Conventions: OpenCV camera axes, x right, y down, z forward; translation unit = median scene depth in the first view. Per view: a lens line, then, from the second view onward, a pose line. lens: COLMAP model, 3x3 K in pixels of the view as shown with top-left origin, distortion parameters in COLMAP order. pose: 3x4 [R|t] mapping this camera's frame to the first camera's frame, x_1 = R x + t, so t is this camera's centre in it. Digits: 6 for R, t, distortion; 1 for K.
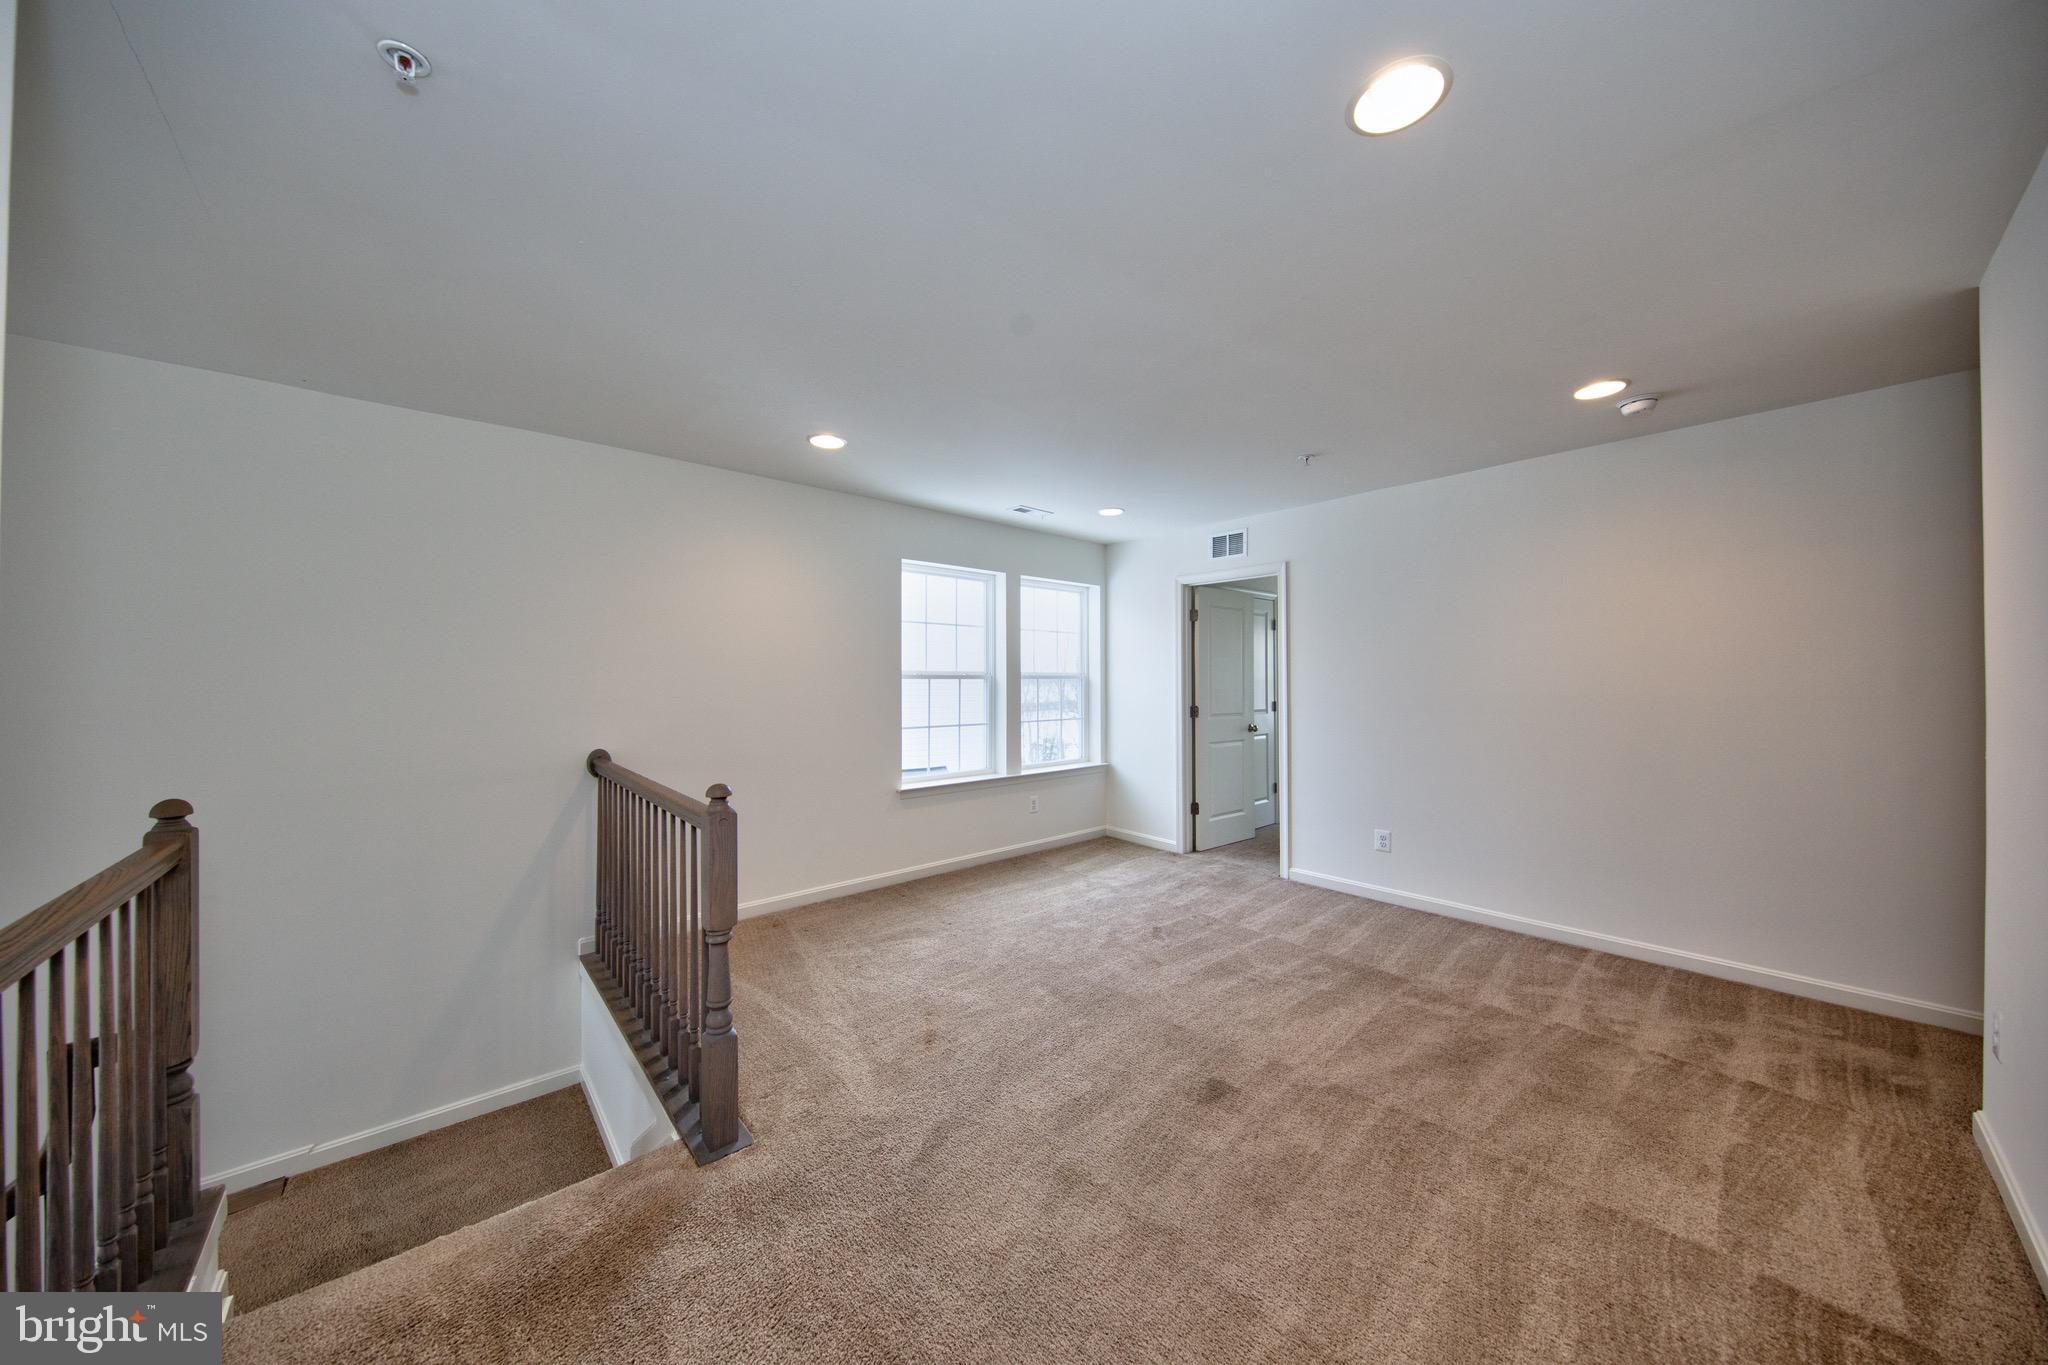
lens RADIAL K [[656.8, 0, 1024.0], [0, 656.8, 682.5], [0, 0, 1]] dist [0.000526, 0.000000]
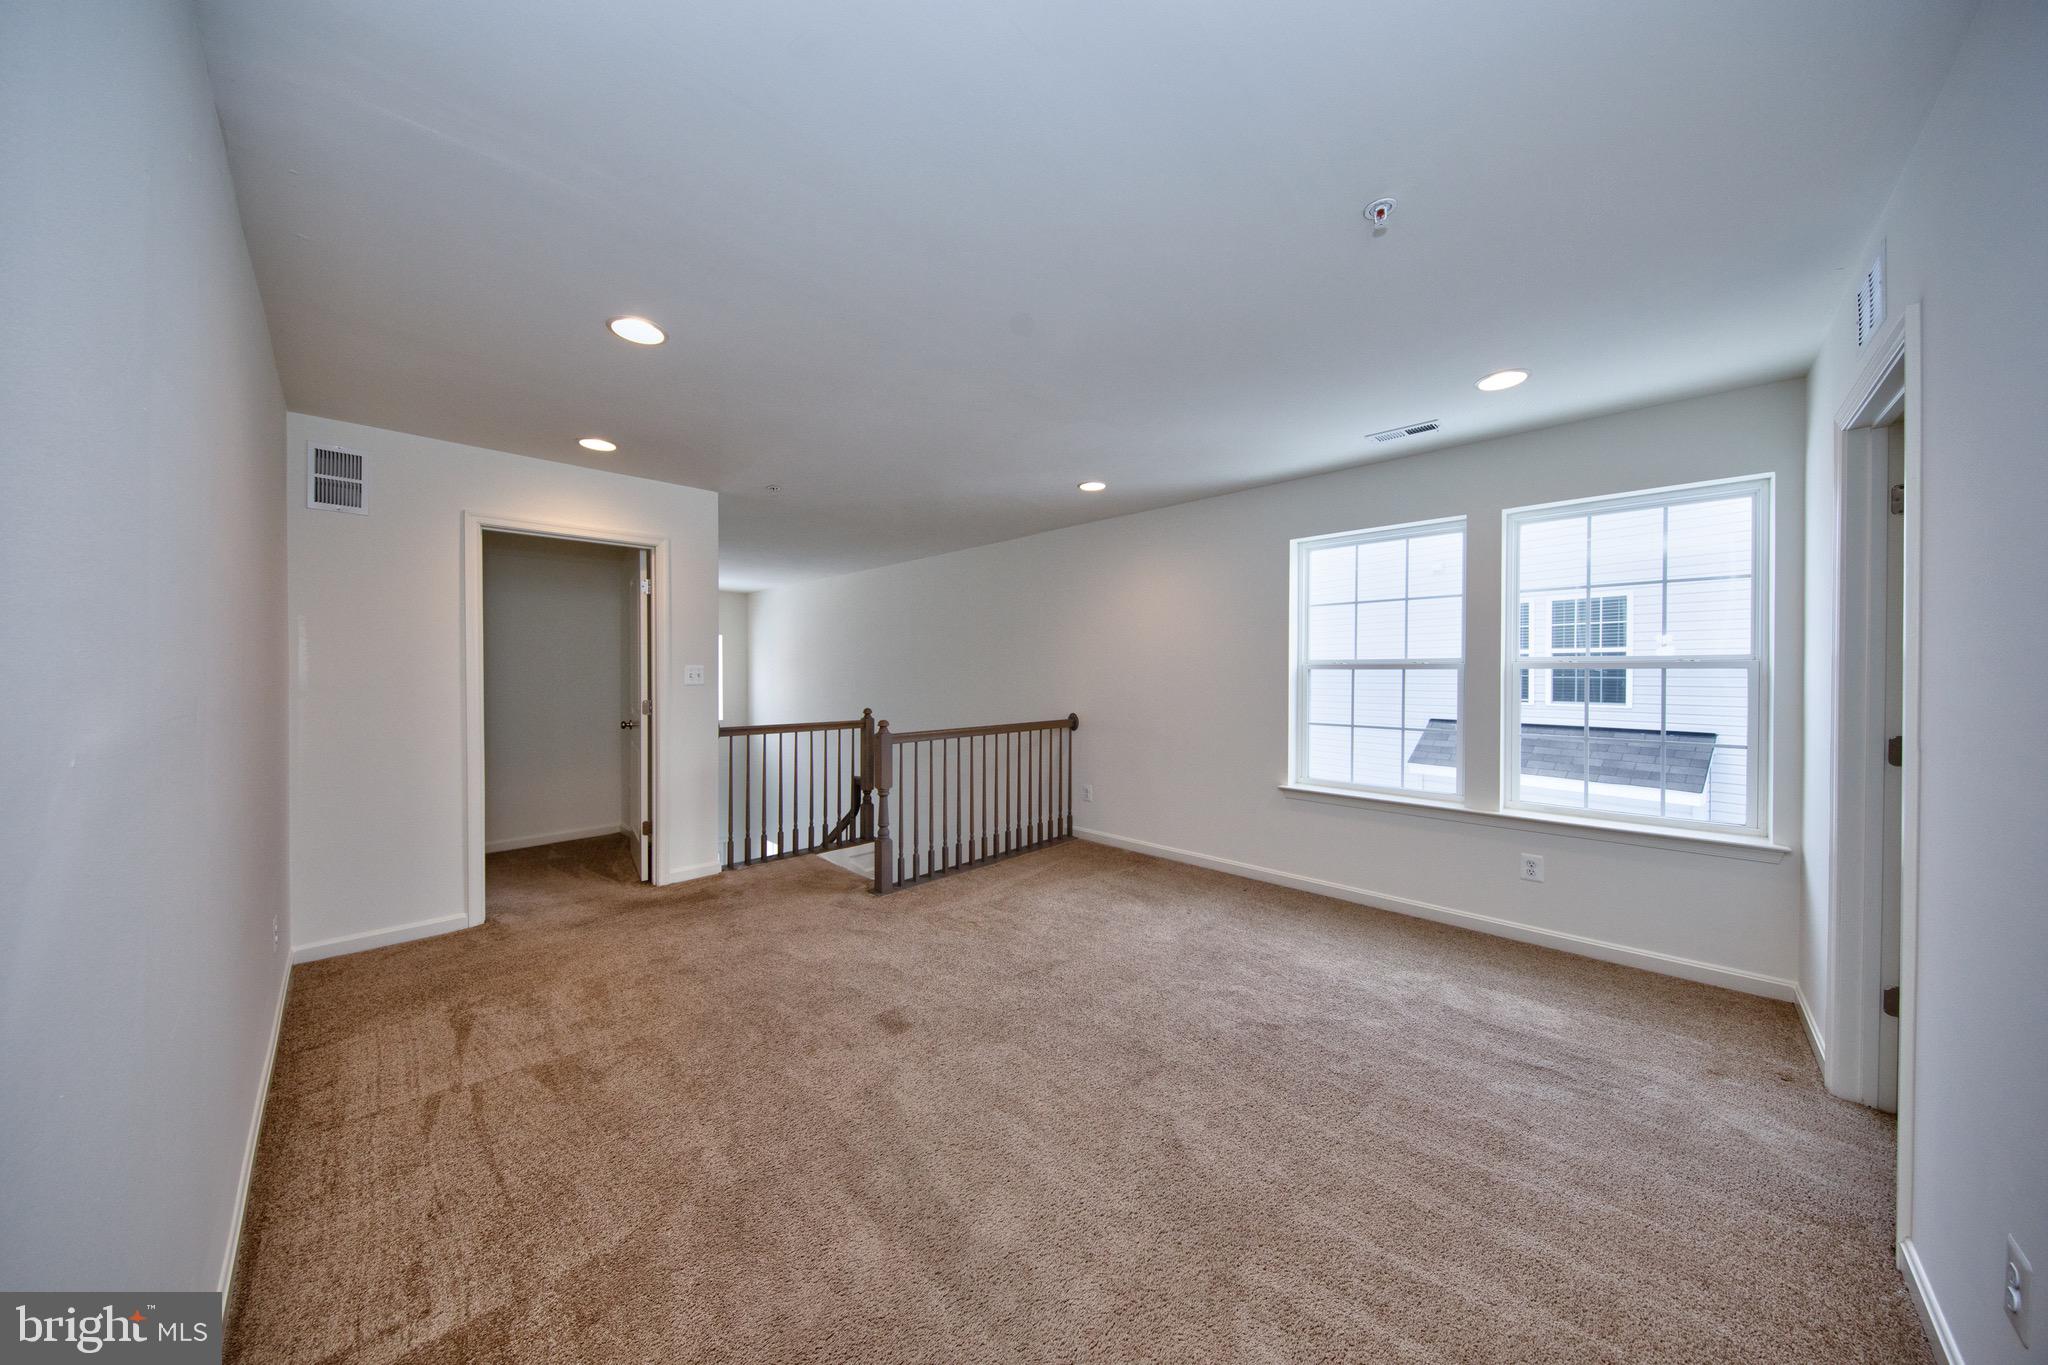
lens RADIAL K [[651.5, 0, 1024.0], [0, 651.5, 682.5], [0, 0, 1]] dist [-0.000742, -0.000035]
pose [[0.079575, 0.018538, -0.996656, 0.644521], [-0.001330, 0.999828, 0.018491, -0.002782], [0.996828, -0.000146, 0.079586, 0.504351]]
